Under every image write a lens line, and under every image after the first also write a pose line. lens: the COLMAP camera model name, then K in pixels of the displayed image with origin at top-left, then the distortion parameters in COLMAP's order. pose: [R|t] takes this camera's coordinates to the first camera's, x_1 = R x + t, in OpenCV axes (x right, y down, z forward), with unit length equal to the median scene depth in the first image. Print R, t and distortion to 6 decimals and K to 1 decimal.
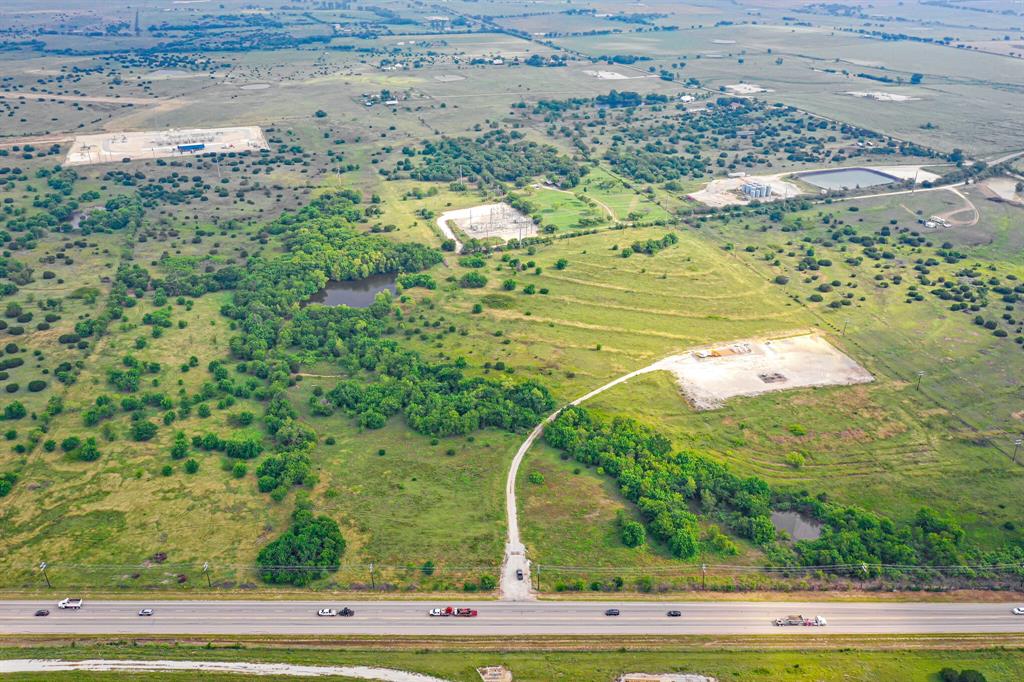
lens RADIAL K [[827.7, 0, 503.7], [0, 827.7, 338.9], [0, 0, 1]] dist [-0.002547, 0.001637]
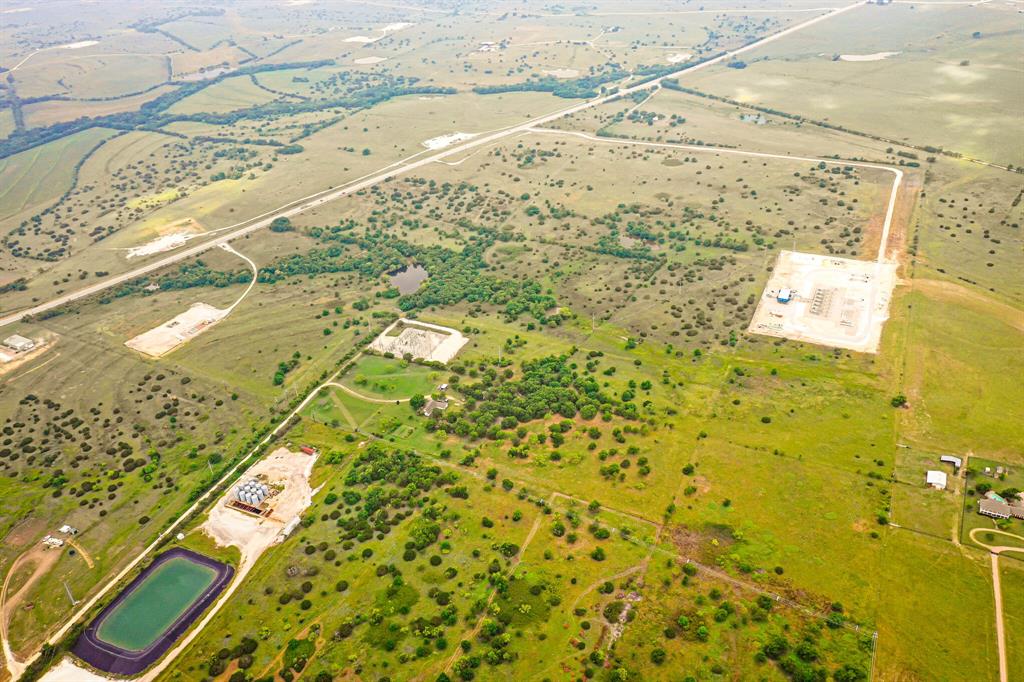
lens RADIAL K [[811.2, 0, 515.9], [0, 811.2, 341.1], [0, 0, 1]] dist [0.000988, -0.004187]
pose [[-0.716120, 0.398770, -0.572848, 1.021041], [-0.266936, 0.601863, 0.752666, -1.937626], [0.644917, 0.691913, -0.324560, 2.575116]]
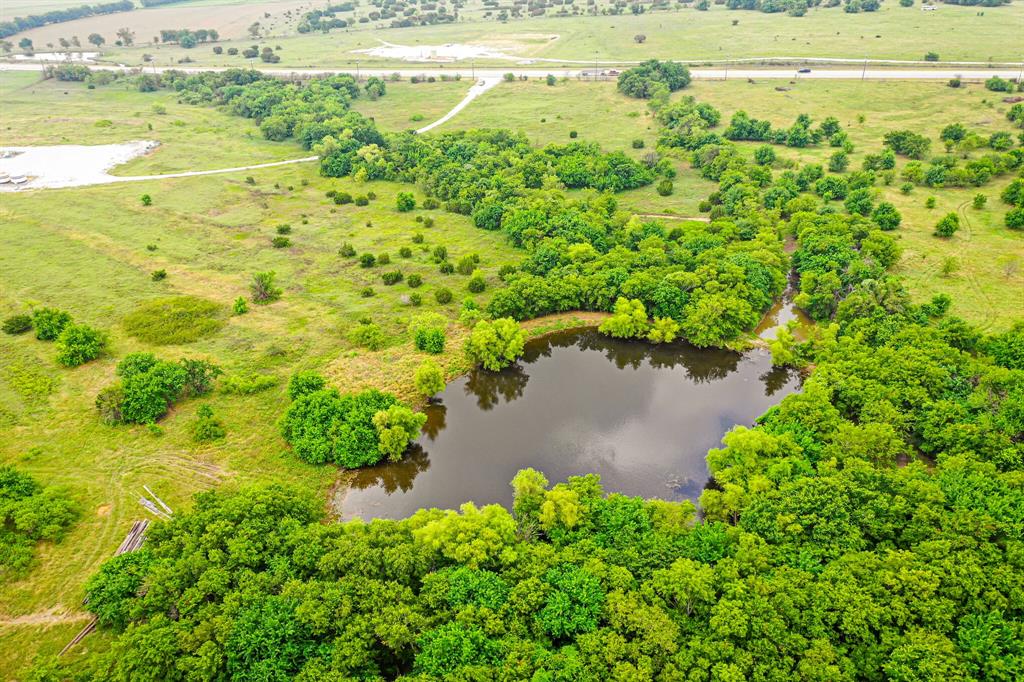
lens RADIAL K [[827.7, 0, 503.7], [0, 827.7, 338.9], [0, 0, 1]] dist [-0.002547, 0.001637]
pose [[-0.958678, -0.115002, 0.260212, -0.312508], [0.149601, 0.574197, 0.804933, -0.408218], [-0.241982, 0.810600, -0.533266, 1.596116]]
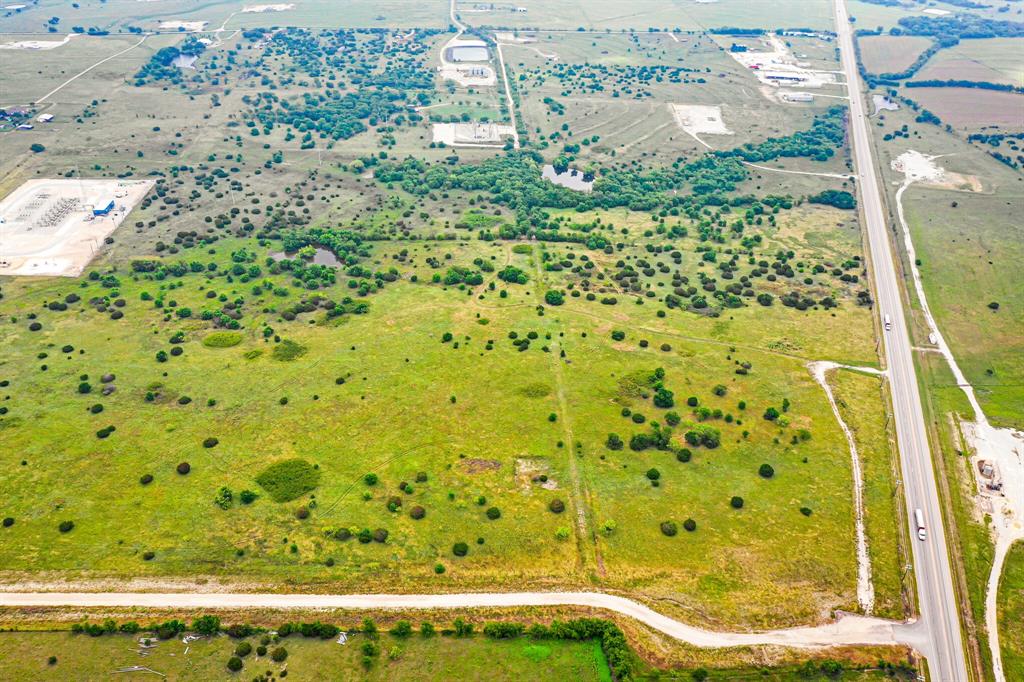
lens RADIAL K [[827.7, 0, 503.7], [0, 827.7, 338.9], [0, 0, 1]] dist [-0.002547, 0.001637]
pose [[0.313859, -0.510295, 0.800682, -2.222582], [0.415929, 0.831968, 0.367195, -0.585195], [-0.853519, 0.217780, 0.473367, 0.633989]]
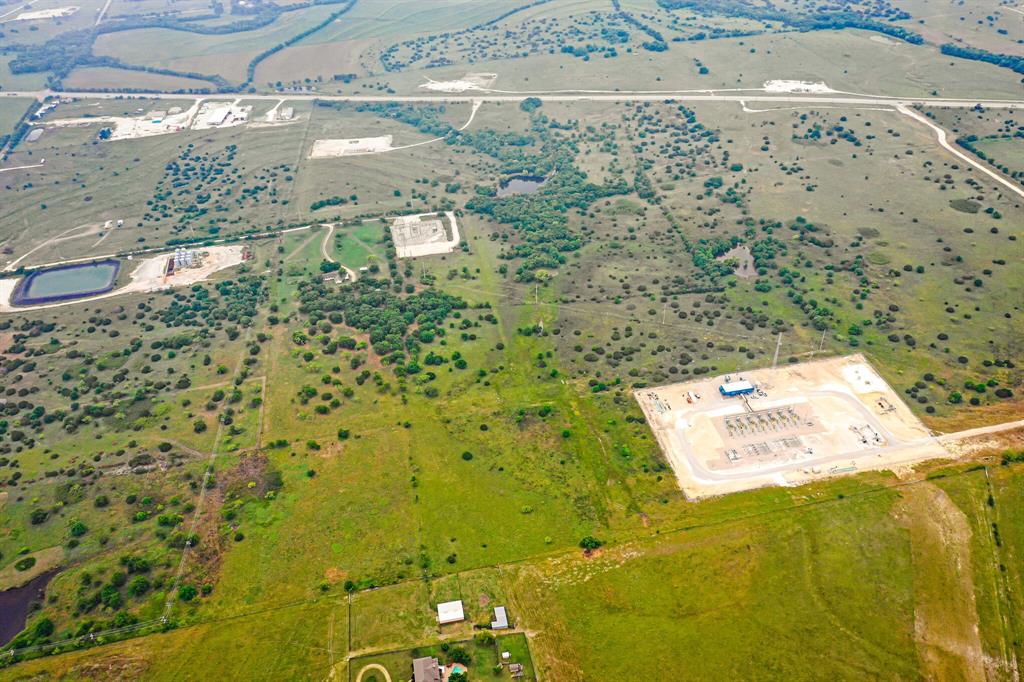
lens RADIAL K [[827.7, 0, 503.7], [0, 827.7, 338.9], [0, 0, 1]] dist [-0.002547, 0.001637]
pose [[-0.985789, -0.068751, 0.153274, -0.629116], [0.105307, 0.457971, 0.882708, -2.116635], [-0.130882, 0.886305, -0.444223, 2.964211]]
